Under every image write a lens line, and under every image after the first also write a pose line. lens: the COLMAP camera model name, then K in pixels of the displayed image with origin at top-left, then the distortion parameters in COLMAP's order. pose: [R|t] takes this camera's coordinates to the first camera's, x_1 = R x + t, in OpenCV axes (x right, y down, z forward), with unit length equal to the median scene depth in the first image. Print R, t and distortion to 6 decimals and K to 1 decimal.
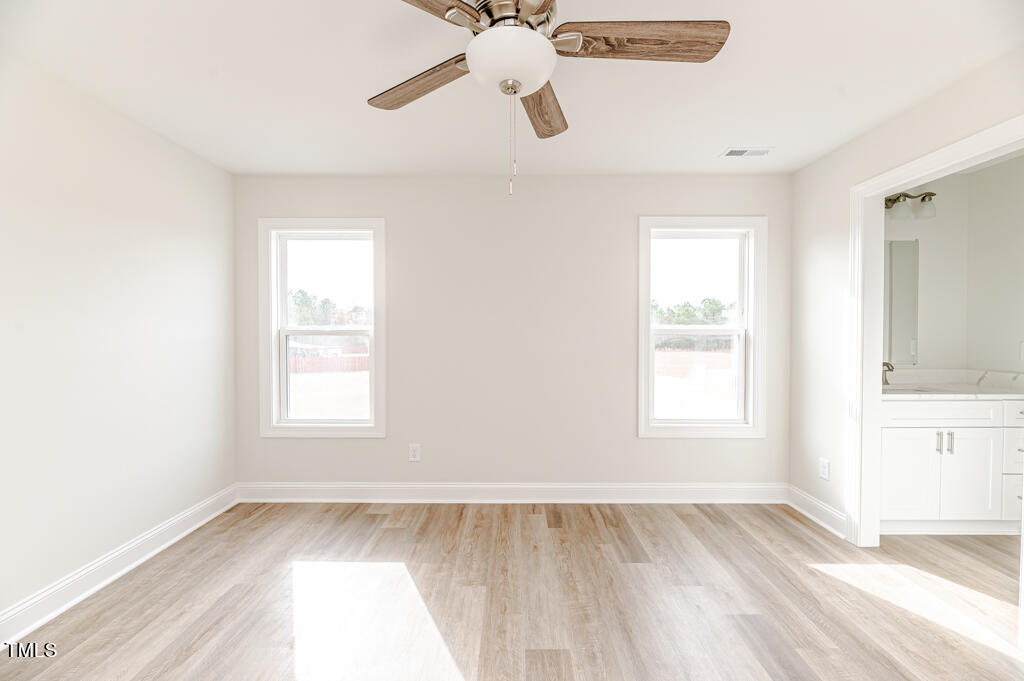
lens RADIAL K [[408.0, 0, 512.9], [0, 408.0, 336.9], [0, 0, 1]] dist [-0.001157, -0.000533]
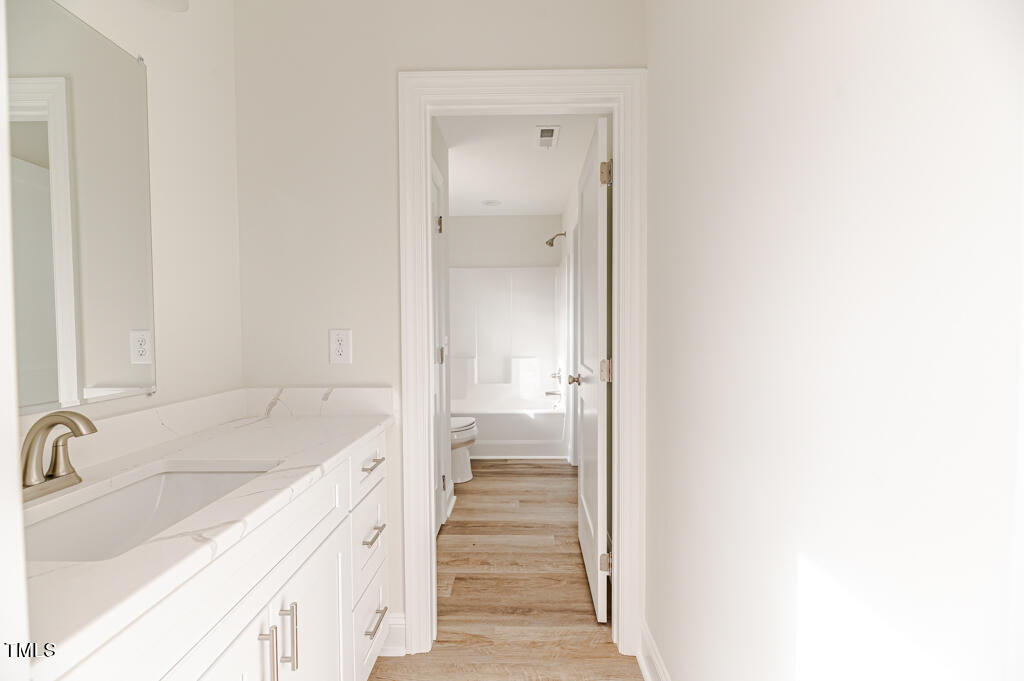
lens RADIAL K [[408.0, 0, 512.9], [0, 408.0, 336.9], [0, 0, 1]] dist [-0.001157, -0.000533]
pose [[0.007018, -0.029984, 0.999526, 0.651765], [0.025649, 0.999227, 0.029795, 0.011736], [-0.999646, 0.025428, 0.007782, 0.699864]]
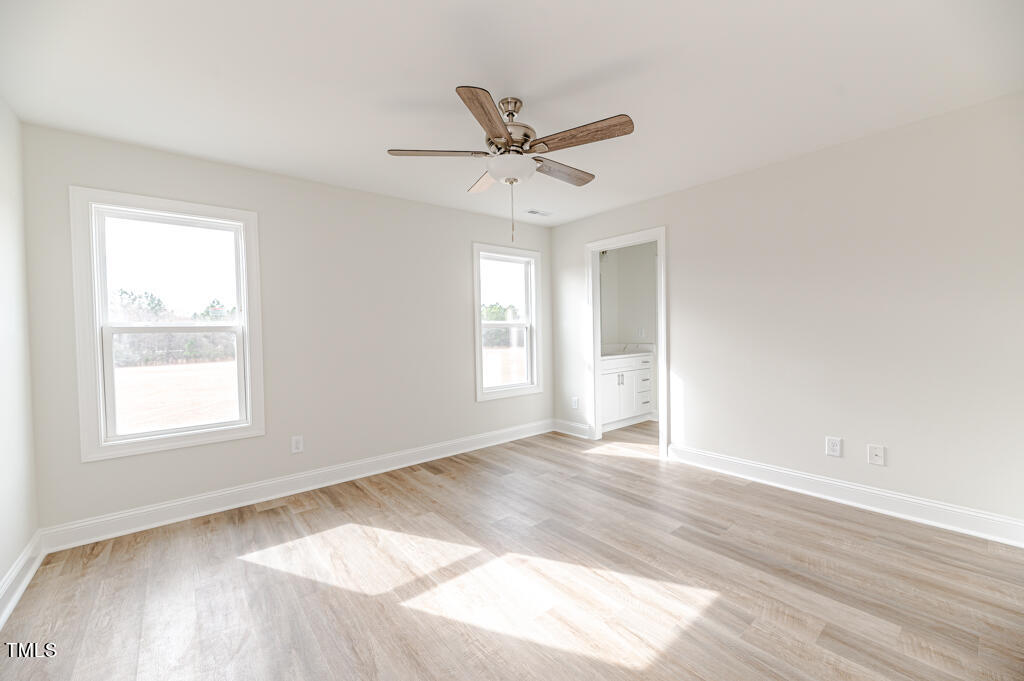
lens RADIAL K [[407.3, 0, 513.4], [0, 407.3, 338.2], [0, 0, 1]] dist [-0.001435, -0.000328]
pose [[0.768281, -0.028168, 0.639492, -0.502282], [0.028677, 0.999543, 0.009575, 0.022057], [-0.639470, 0.010983, 0.768738, -0.154568]]
